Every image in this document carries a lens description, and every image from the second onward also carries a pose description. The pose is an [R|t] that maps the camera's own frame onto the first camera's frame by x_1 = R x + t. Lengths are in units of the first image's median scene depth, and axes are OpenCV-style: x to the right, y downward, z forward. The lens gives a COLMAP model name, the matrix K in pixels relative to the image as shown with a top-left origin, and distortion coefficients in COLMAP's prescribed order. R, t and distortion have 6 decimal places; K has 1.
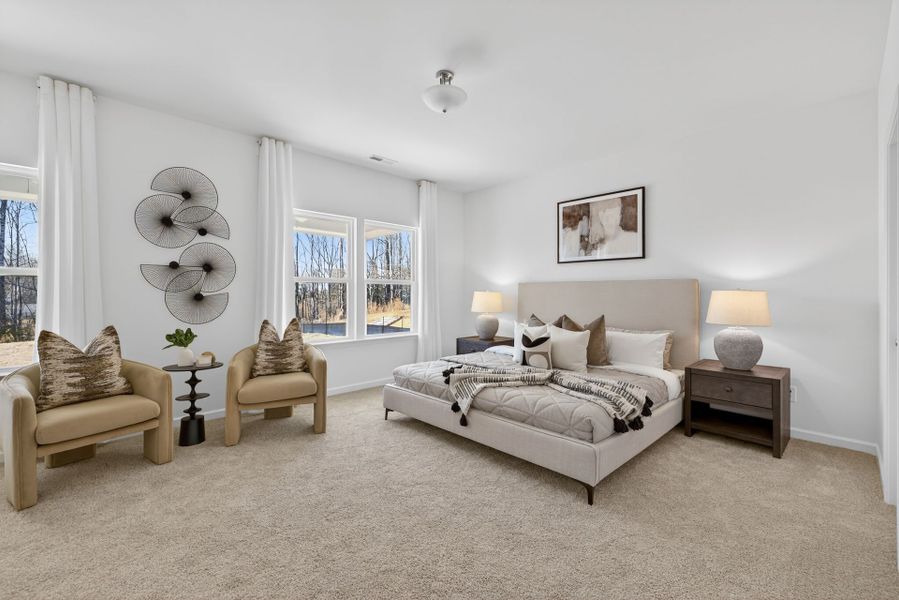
lens RADIAL K [[394.1, 0, 457.3], [0, 394.1, 292.0], [0, 0, 1]] dist [0.017125, -0.001527]
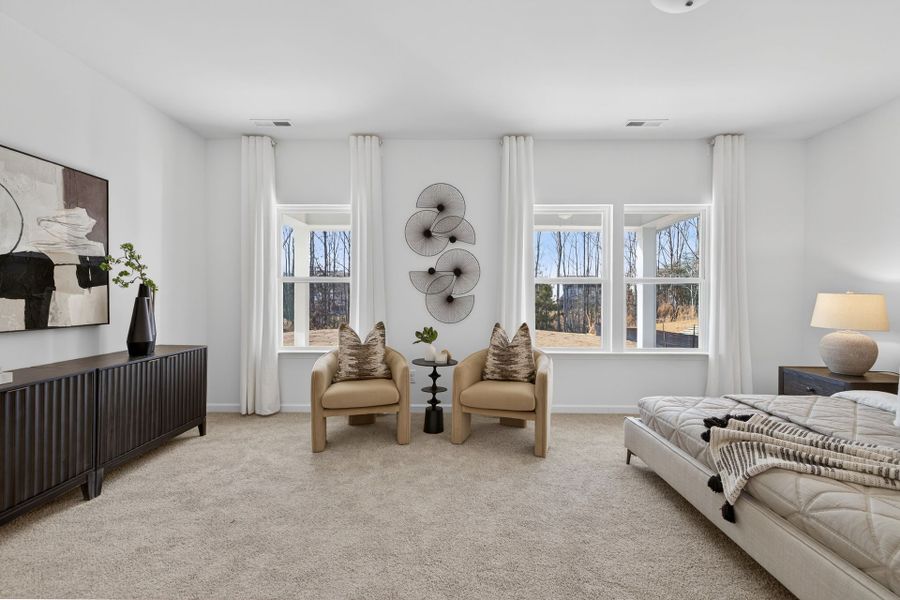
lens RADIAL K [[394.5, 0, 446.1], [0, 394.5, 294.7], [0, 0, 1]] dist [0.017125, -0.001527]
pose [[0.695890, 0.001925, -0.718146, 0.134974], [0.000960, 0.999993, 0.003611, -0.003282], [0.718148, -0.003202, 0.695883, 0.246992]]
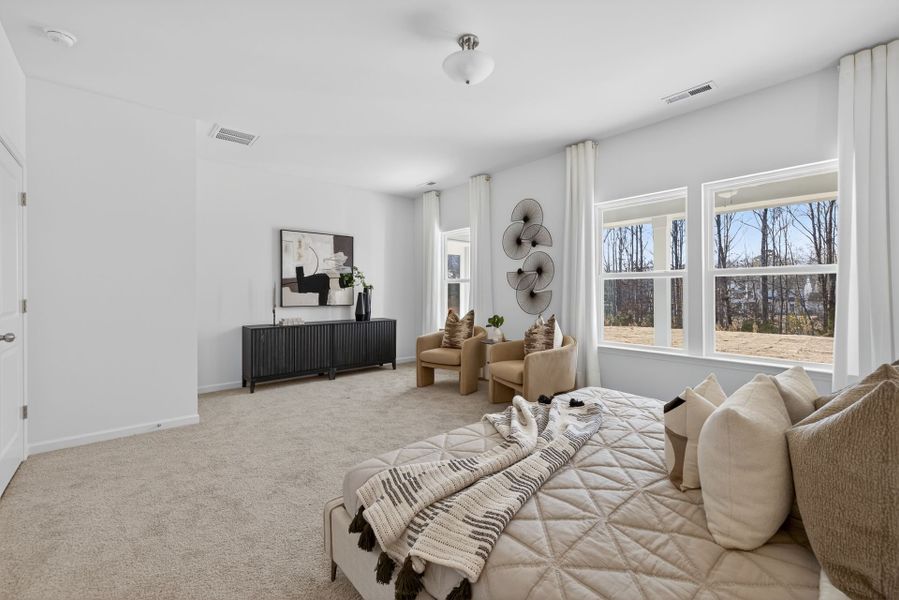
lens RADIAL K [[394.1, 0, 440.3], [0, 394.1, 291.6], [0, 0, 1]] dist [0.017125, -0.001527]
pose [[-0.114487, 0.000240, -0.993425, 0.733455], [0.005608, 0.999984, -0.000404, 0.004012], [0.993409, -0.005617, -0.114486, 0.904460]]
